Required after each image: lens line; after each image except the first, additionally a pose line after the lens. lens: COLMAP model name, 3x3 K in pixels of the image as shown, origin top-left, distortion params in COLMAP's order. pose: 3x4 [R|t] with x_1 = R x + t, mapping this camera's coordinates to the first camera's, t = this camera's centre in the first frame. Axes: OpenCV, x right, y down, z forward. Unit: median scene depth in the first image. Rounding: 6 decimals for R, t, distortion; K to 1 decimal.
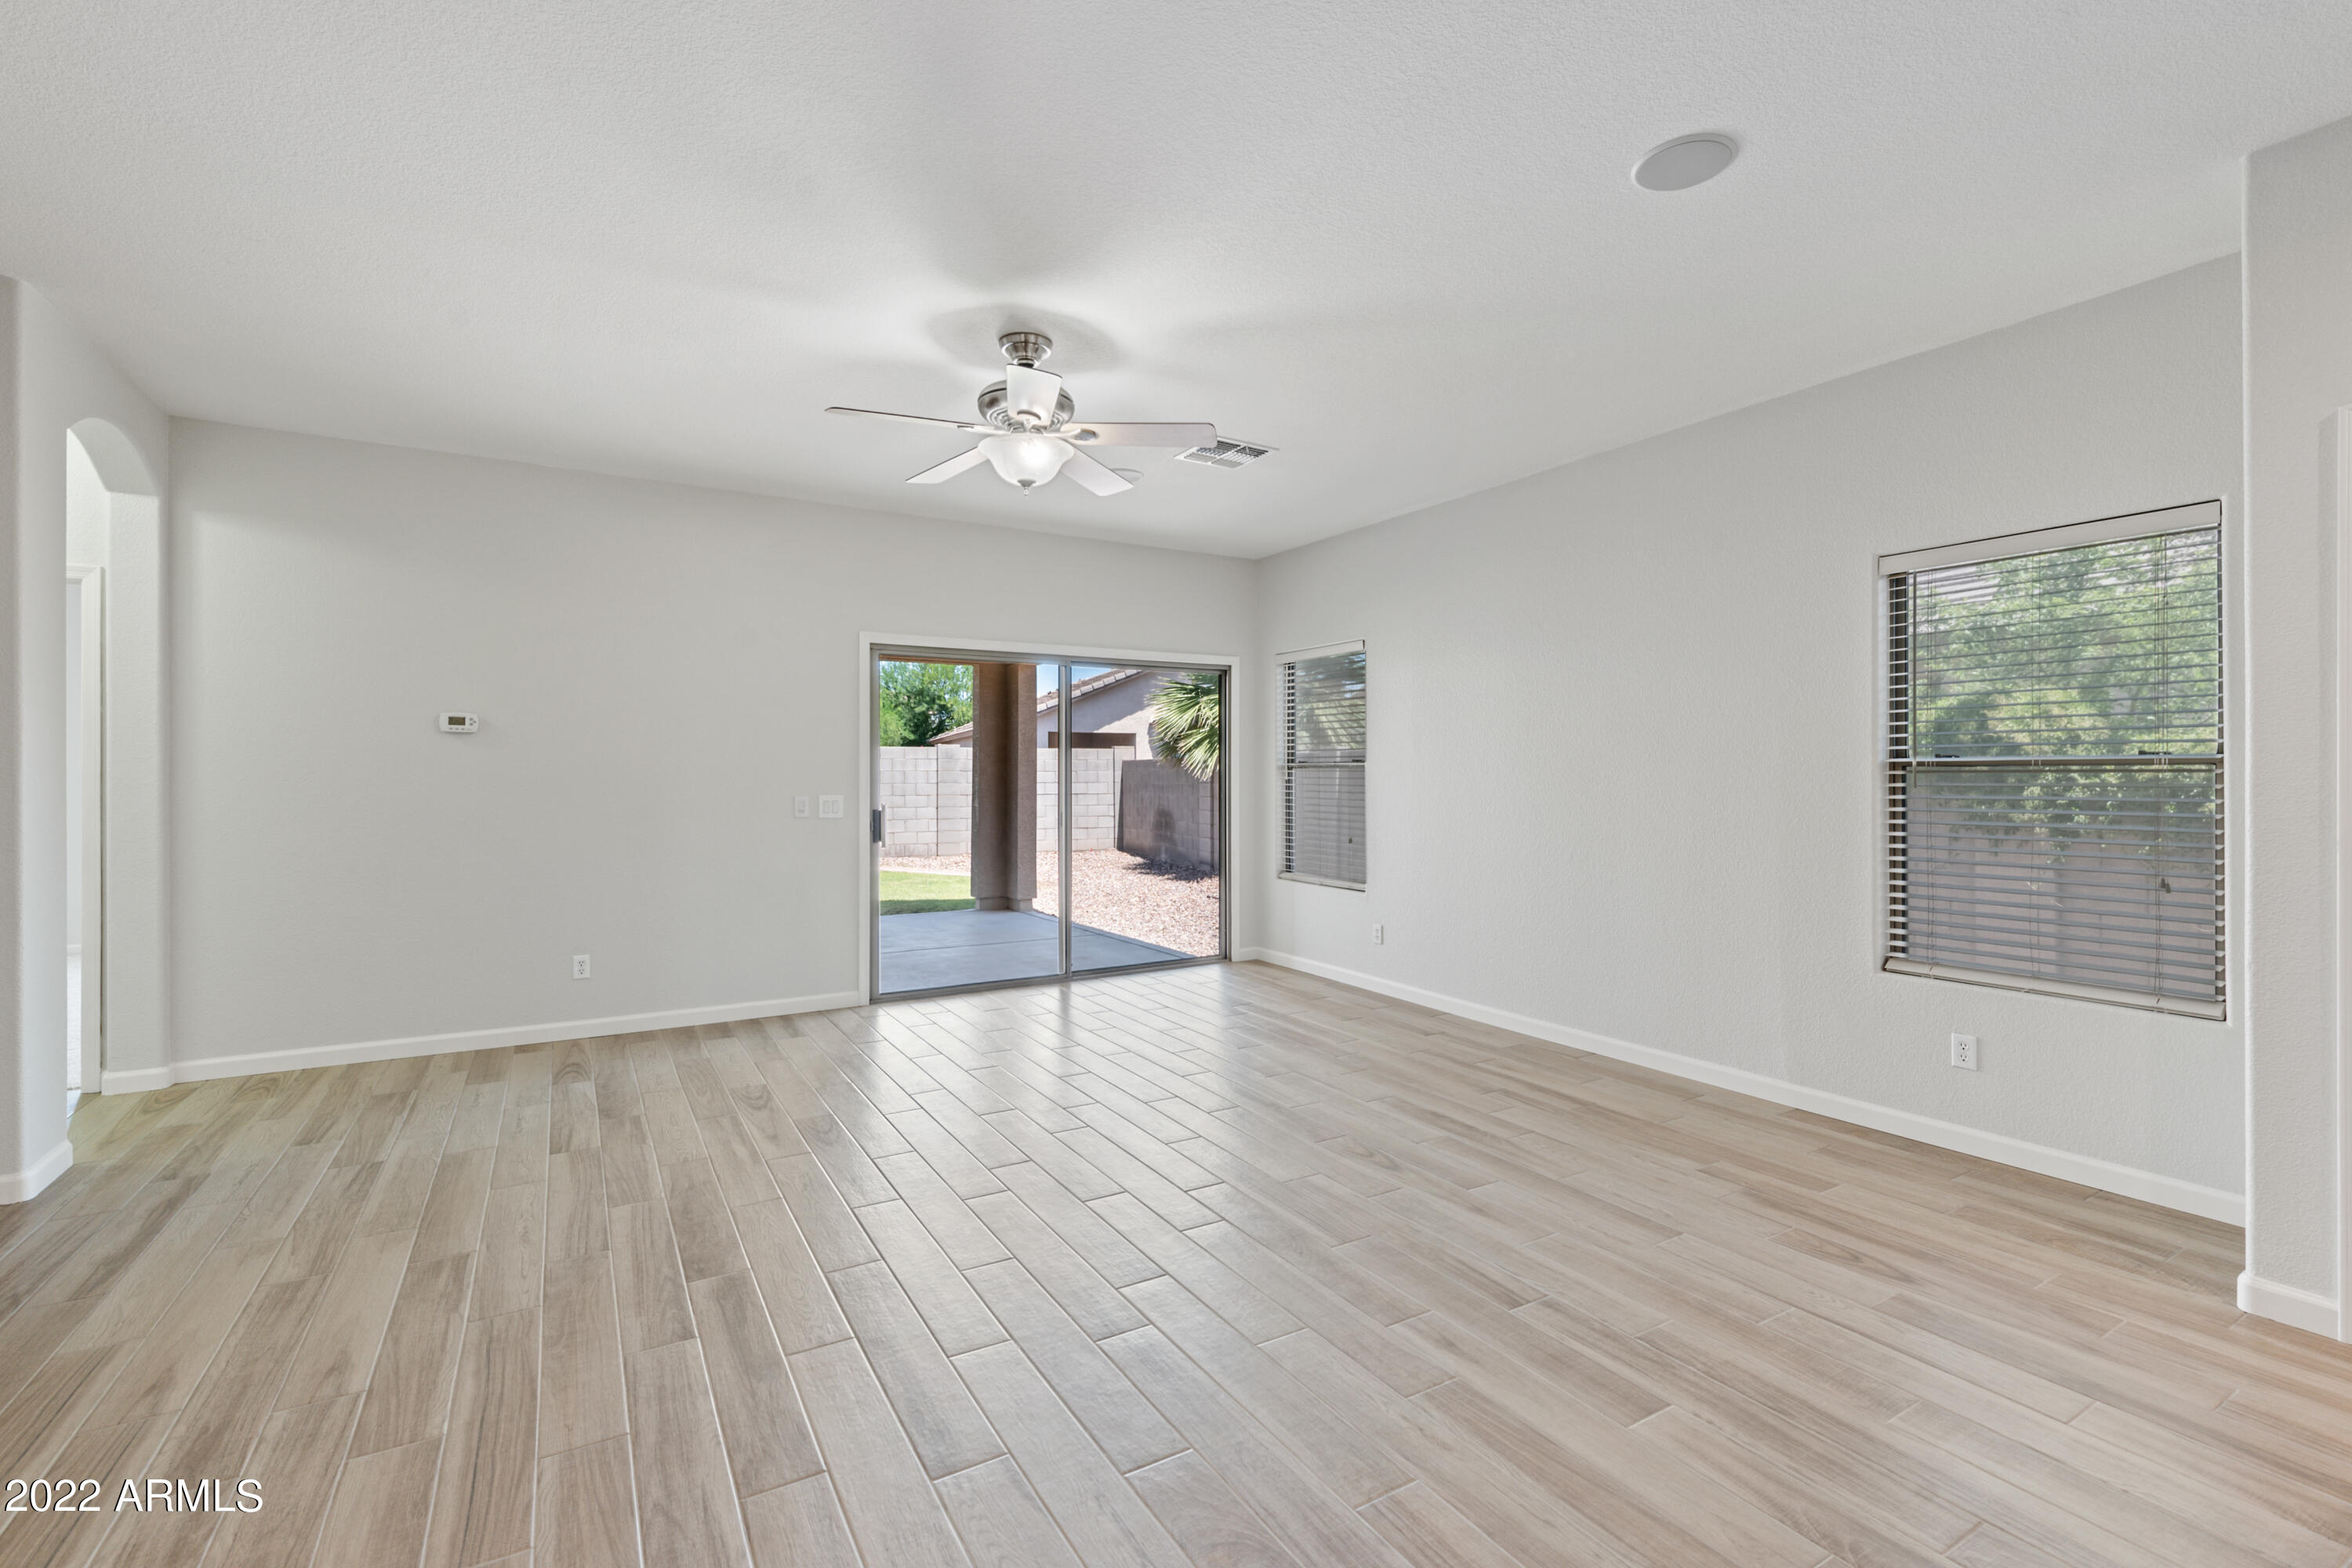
lens RADIAL K [[1042.2, 0, 1180.6], [0, 1042.2, 778.0], [0, 0, 1]] dist [0.003607, 0.000327]
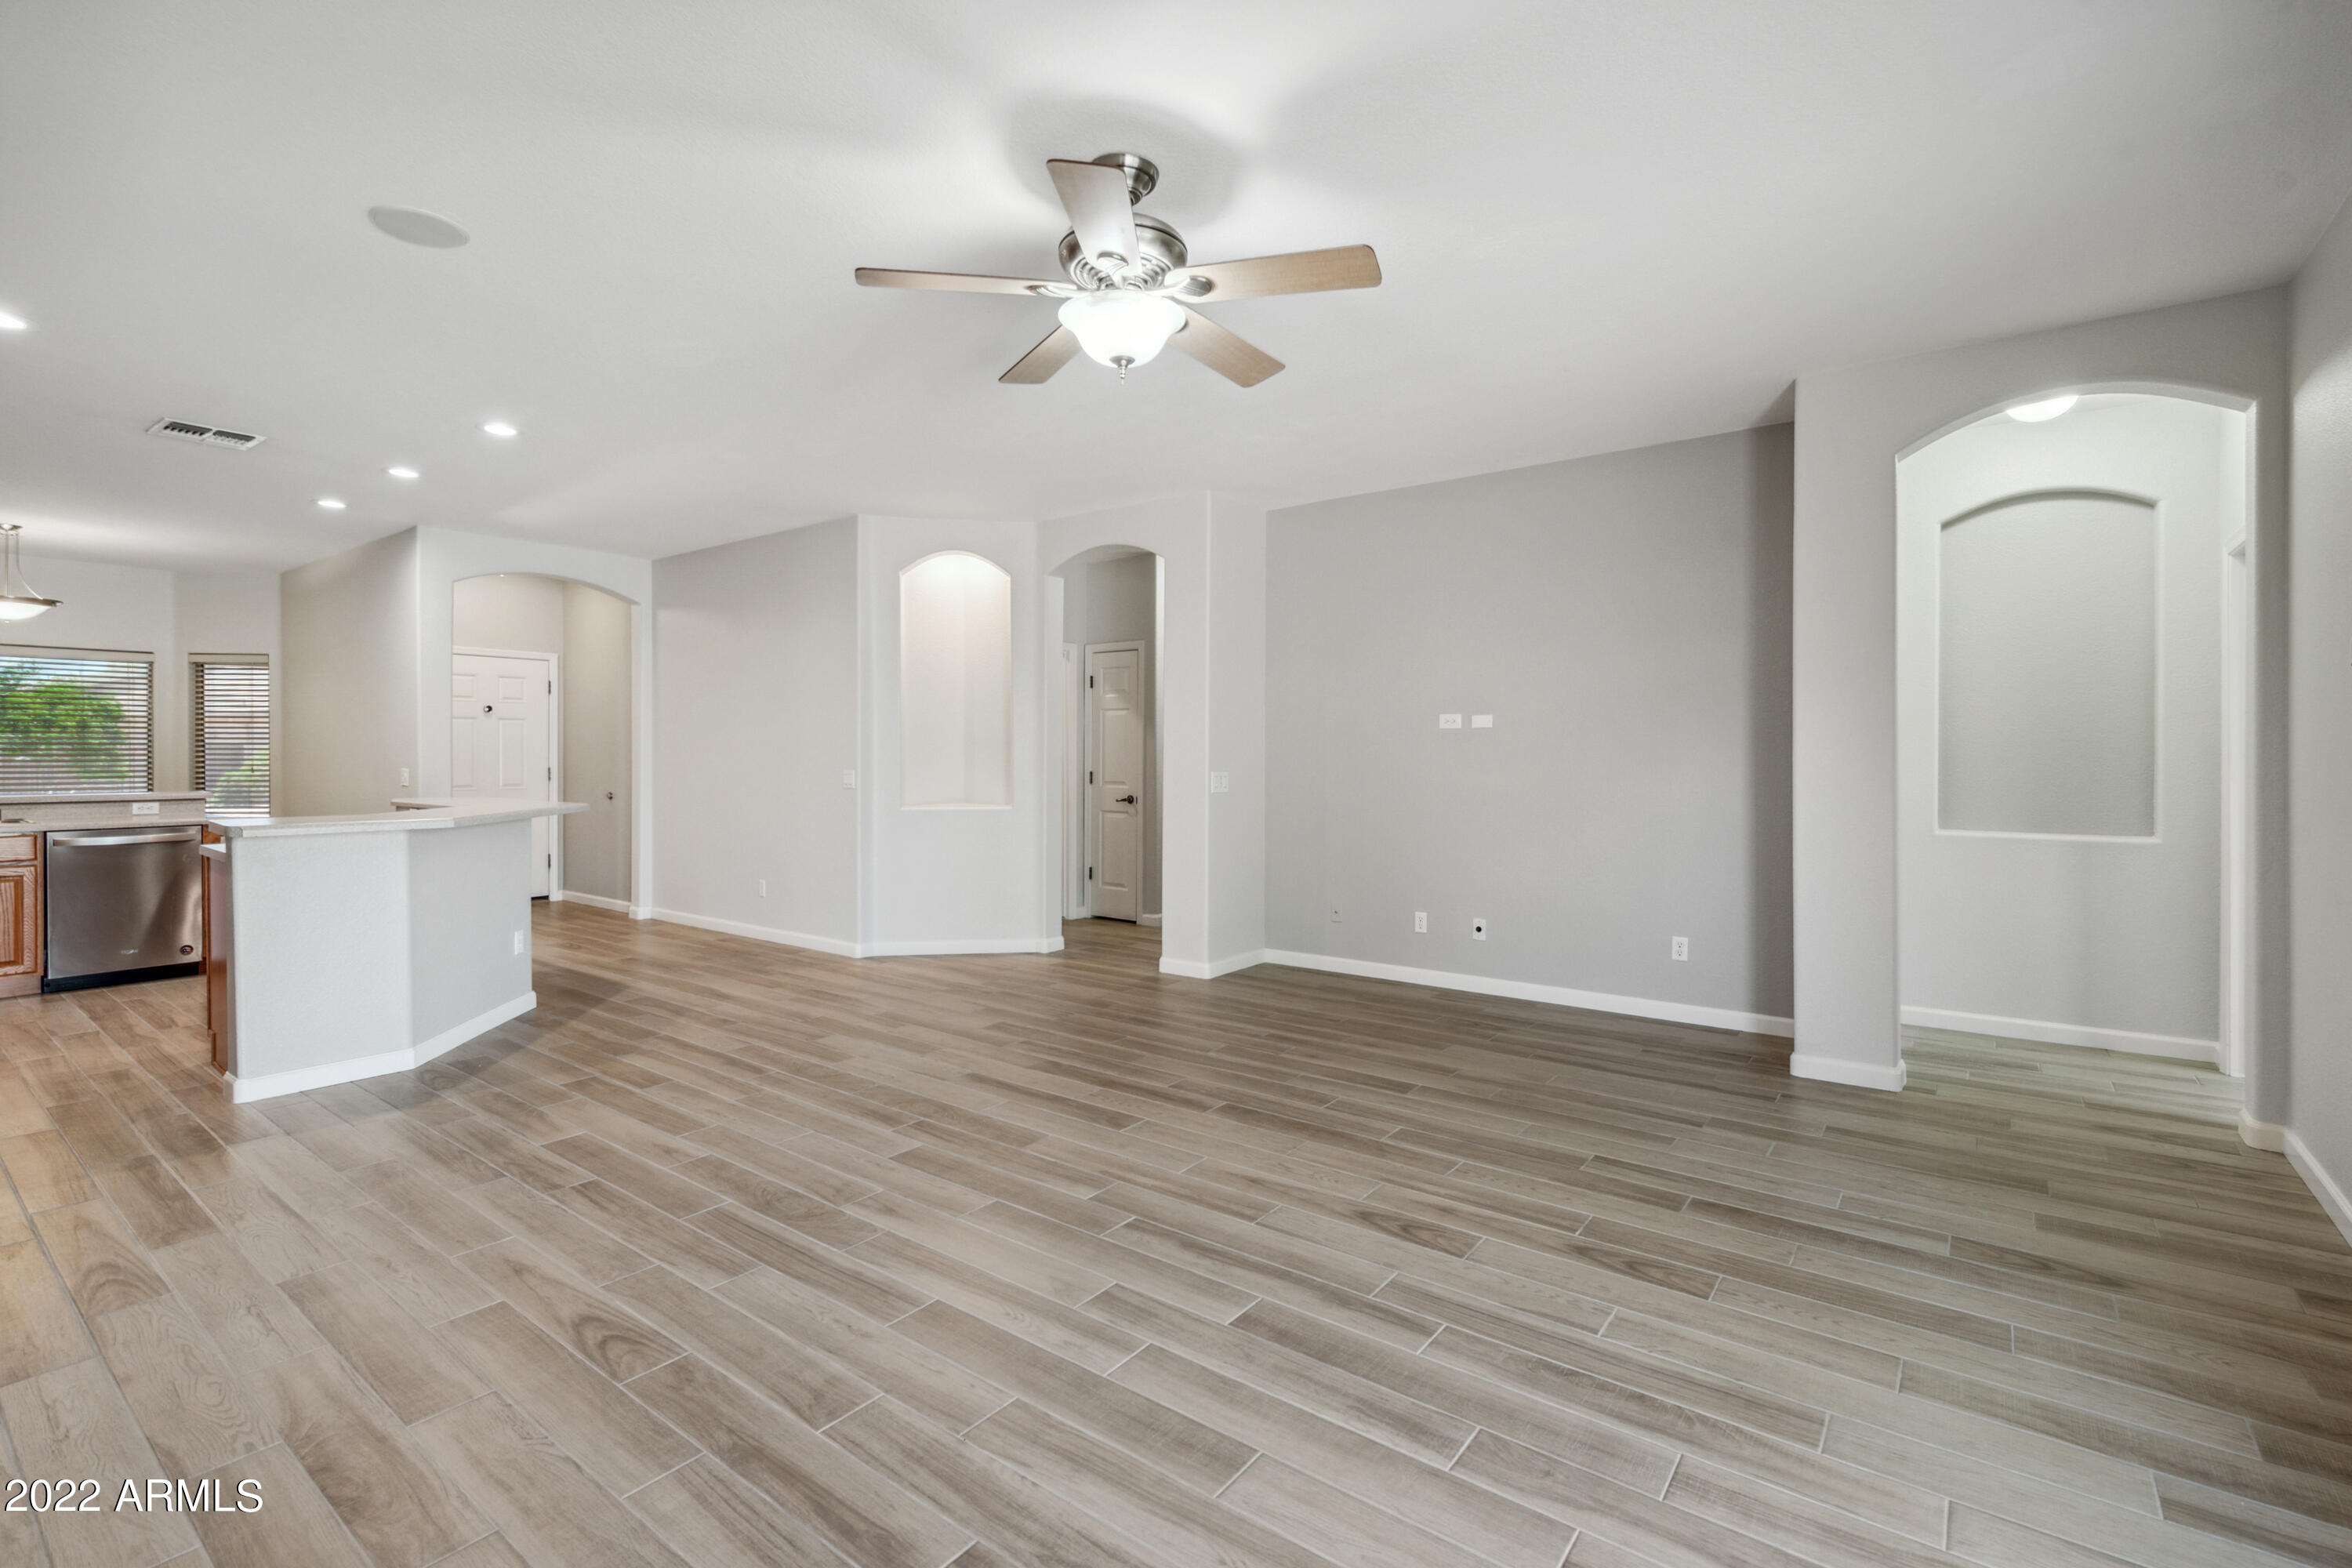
lens RADIAL K [[1040.5, 0, 1187.4], [0, 1040.5, 751.1], [0, 0, 1]] dist [0.019698, -0.009624]
pose [[-0.925036, 0.000122, -0.379880, 0.113062], [-0.000406, 0.999999, 0.001309, -0.006601], [0.379879, 0.001365, -0.925035, 2.033089]]
